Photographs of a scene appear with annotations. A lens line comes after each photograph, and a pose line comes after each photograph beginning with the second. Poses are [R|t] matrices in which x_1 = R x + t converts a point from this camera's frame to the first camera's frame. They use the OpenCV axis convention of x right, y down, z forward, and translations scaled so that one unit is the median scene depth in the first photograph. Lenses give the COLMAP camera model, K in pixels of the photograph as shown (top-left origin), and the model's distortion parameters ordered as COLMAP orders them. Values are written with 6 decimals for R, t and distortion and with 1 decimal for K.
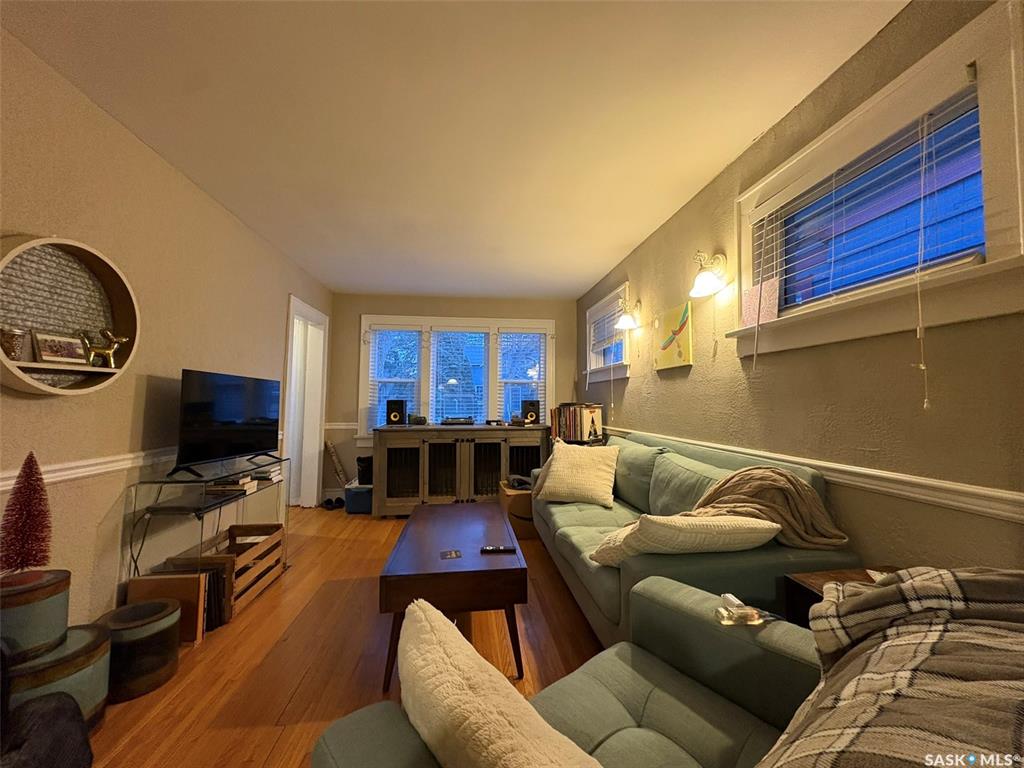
lens RADIAL K [[414.0, 0, 511.9], [0, 414.0, 380.7], [0, 0, 1]] dist [-0.001285, 0.000087]
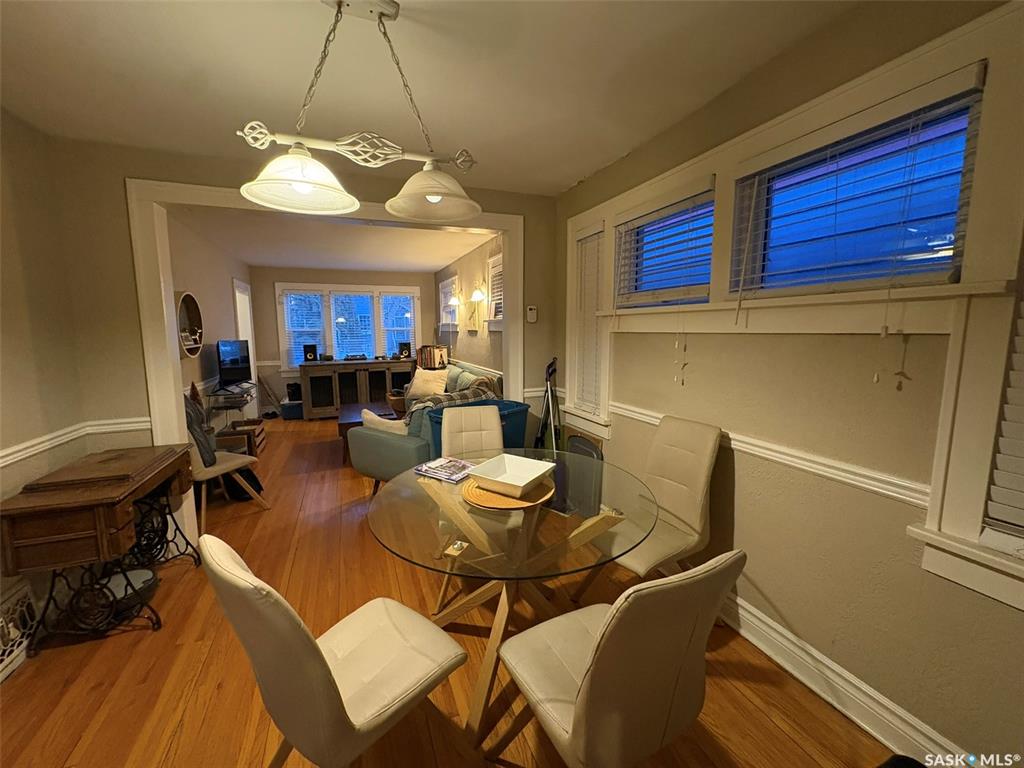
lens RADIAL K [[414.0, 0, 511.9], [0, 414.0, 380.7], [0, 0, 1]] dist [-0.001285, 0.000087]
pose [[0.964103, -0.045892, 0.261533, 0.024128], [-0.001397, 0.984061, 0.177828, -0.098979], [-0.265525, -0.171810, 0.948672, -0.670343]]
